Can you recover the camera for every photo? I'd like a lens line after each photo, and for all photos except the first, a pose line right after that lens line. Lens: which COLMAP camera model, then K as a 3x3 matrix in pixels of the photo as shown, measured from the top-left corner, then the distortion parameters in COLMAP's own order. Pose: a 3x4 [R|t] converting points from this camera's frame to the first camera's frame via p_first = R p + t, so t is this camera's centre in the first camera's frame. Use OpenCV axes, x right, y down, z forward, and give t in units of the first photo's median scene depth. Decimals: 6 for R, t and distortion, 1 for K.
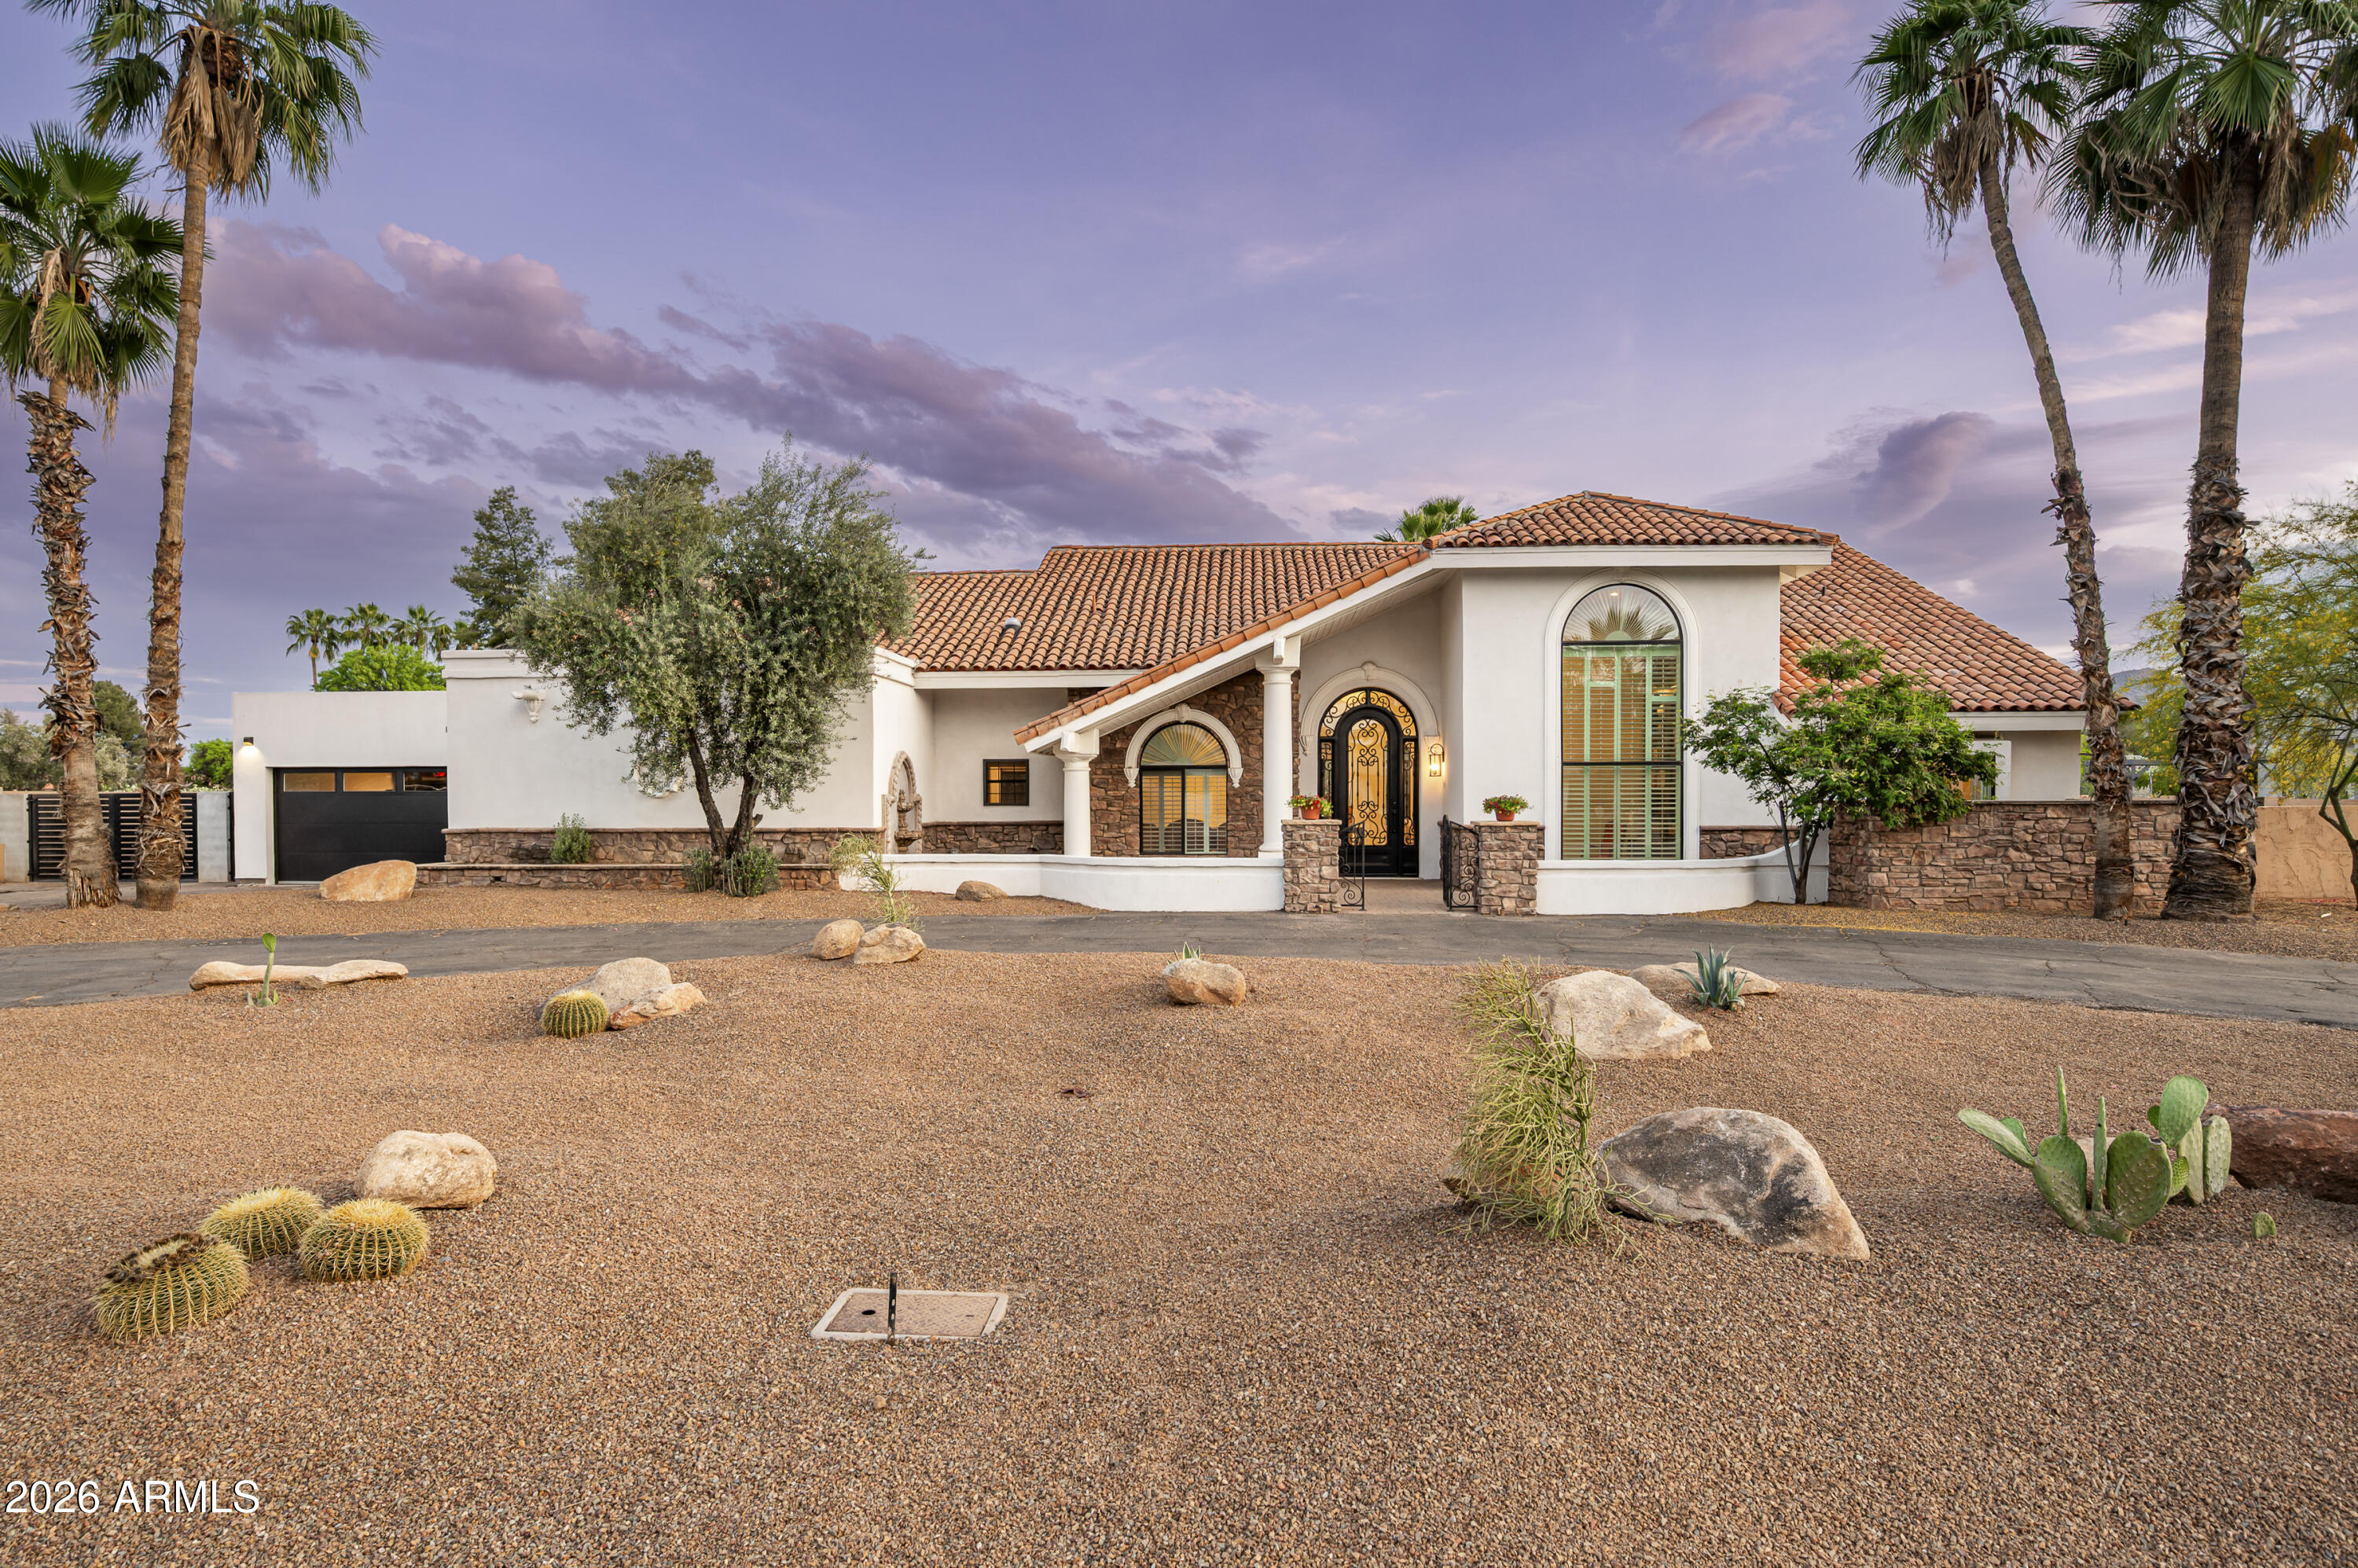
lens RADIAL K [[1316.0, 0, 1171.9], [0, 1316.0, 782.3], [0, 0, 1]] dist [0.000041, 0.000313]
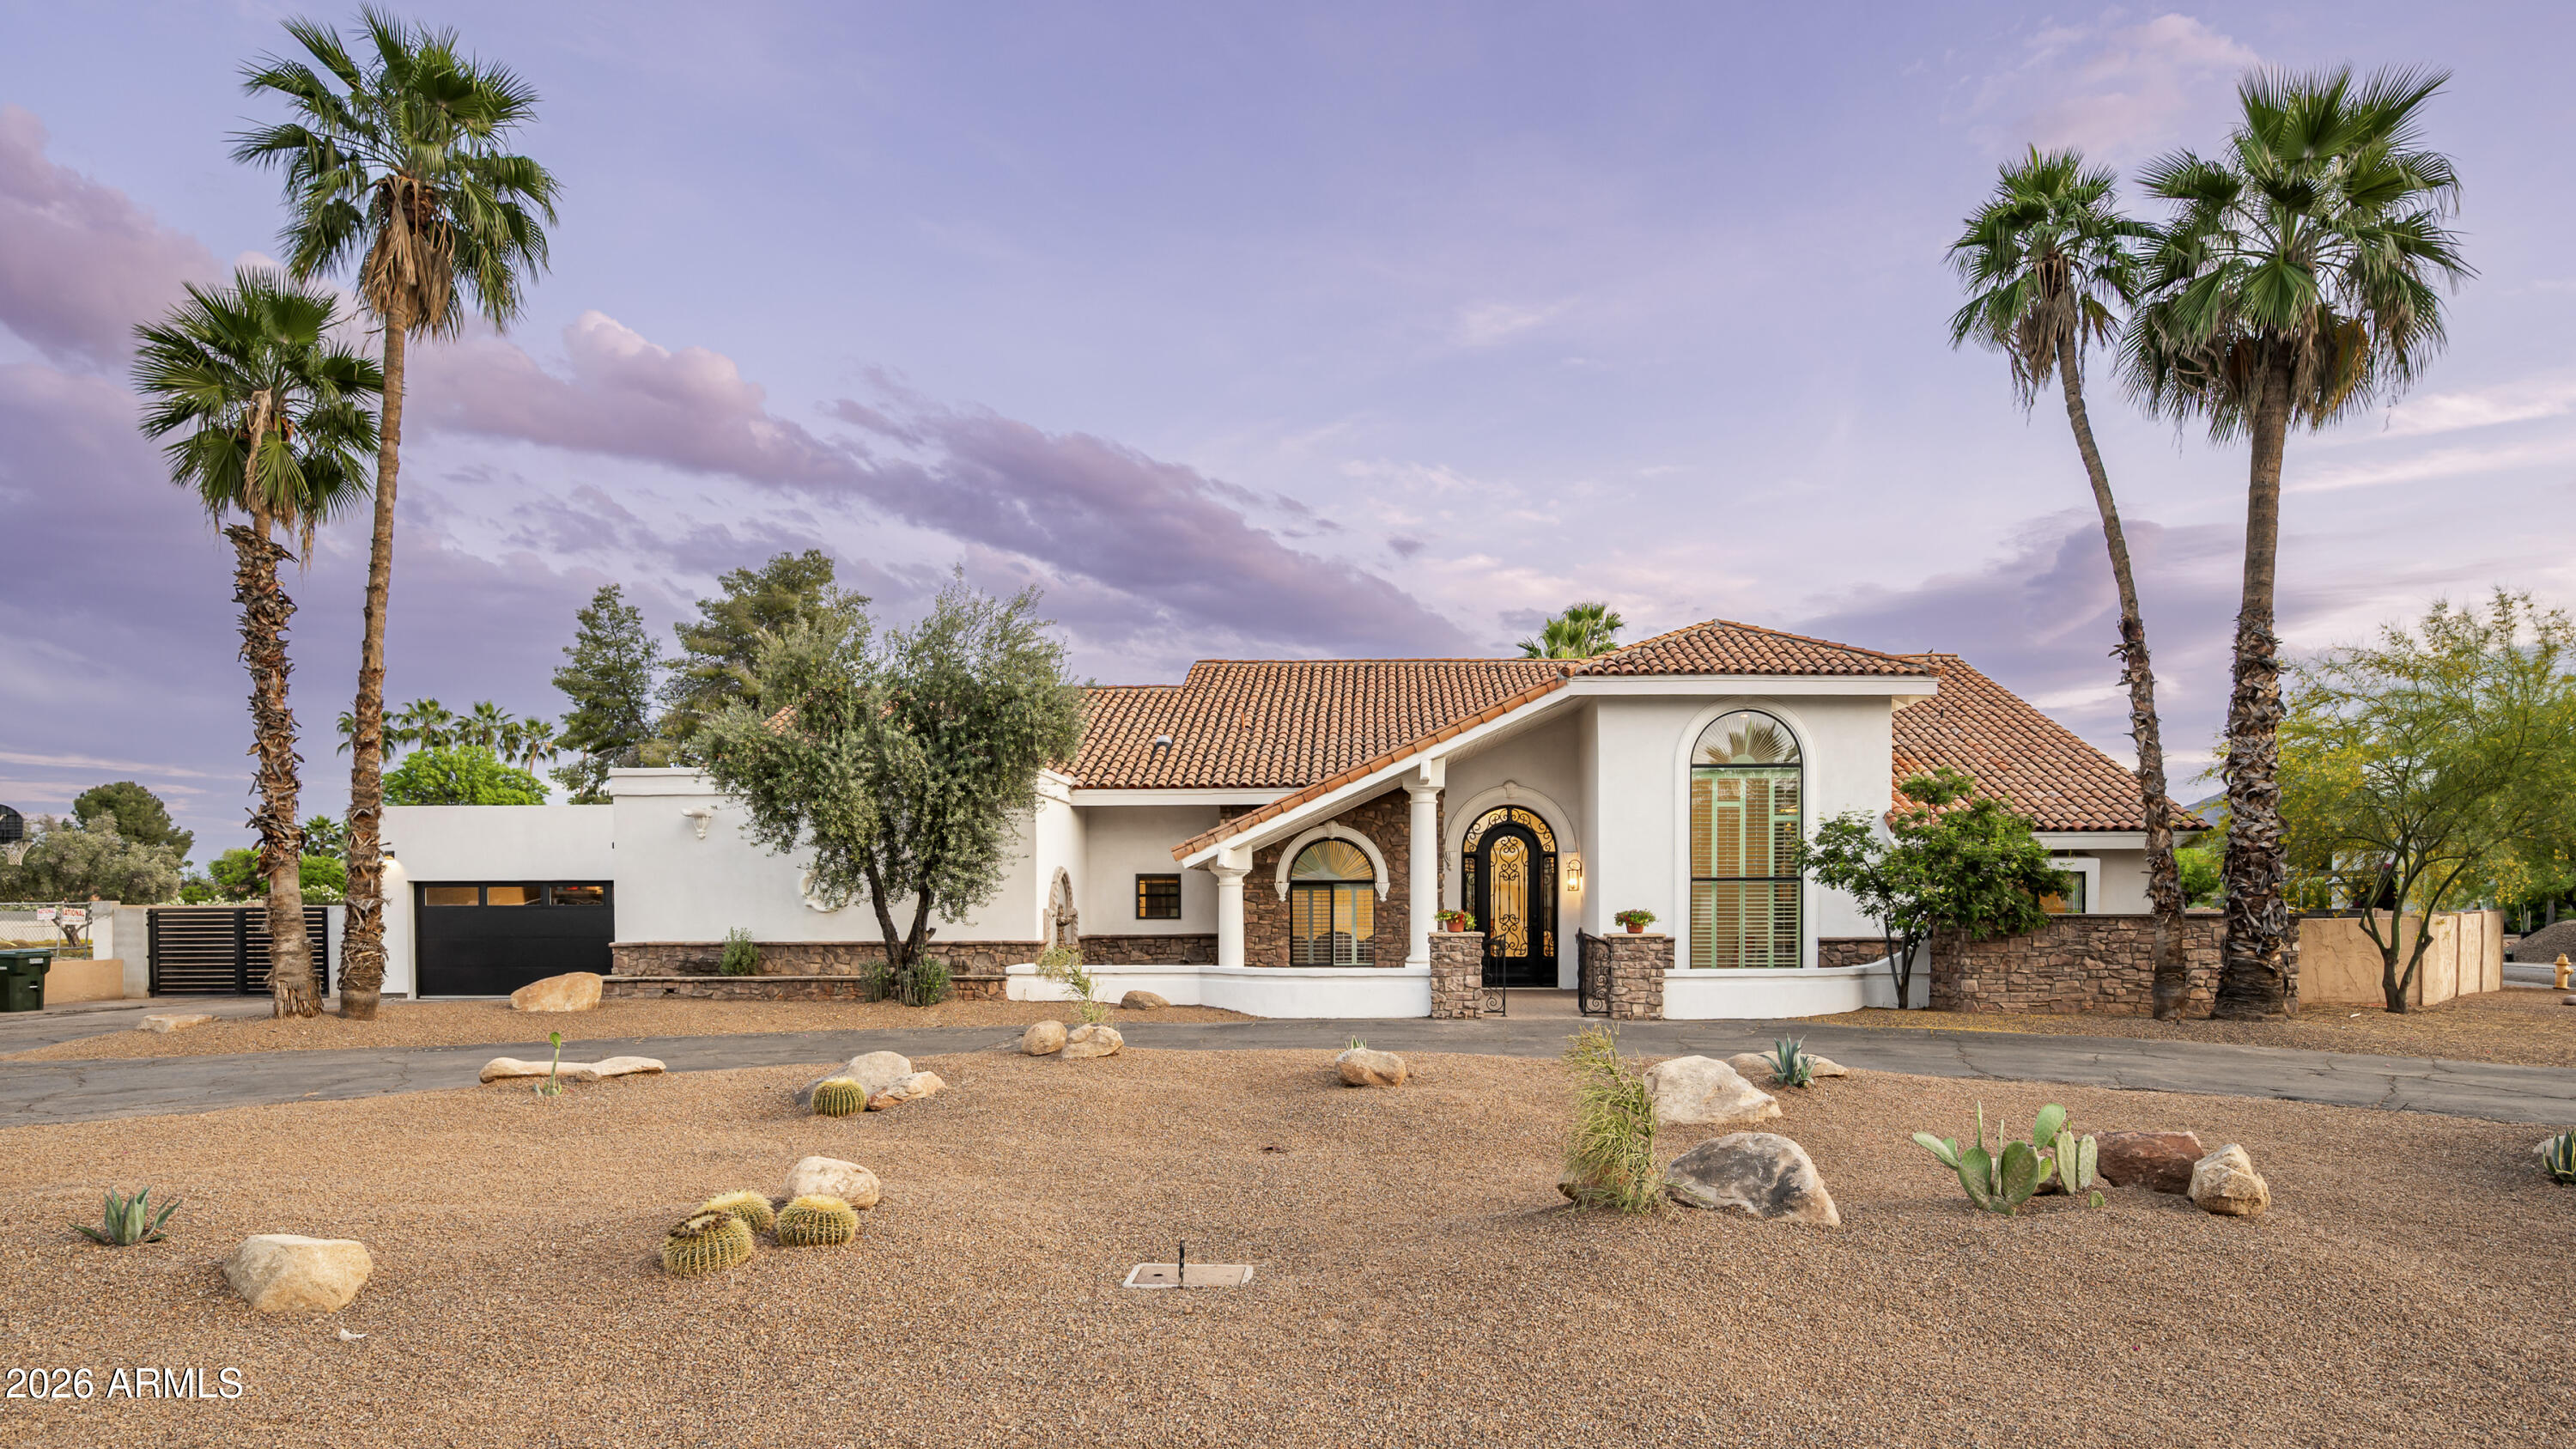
lens RADIAL K [[2098.9, 0, 1290.9], [0, 2098.9, 907.0], [0, 0, 1]] dist [-0.001413, -0.001217]
pose [[0.999246, -0.001082, 0.038799, -0.096292], [0.000497, 0.999886, 0.015082, -0.018249], [-0.038811, -0.015051, 0.999133, -0.712457]]
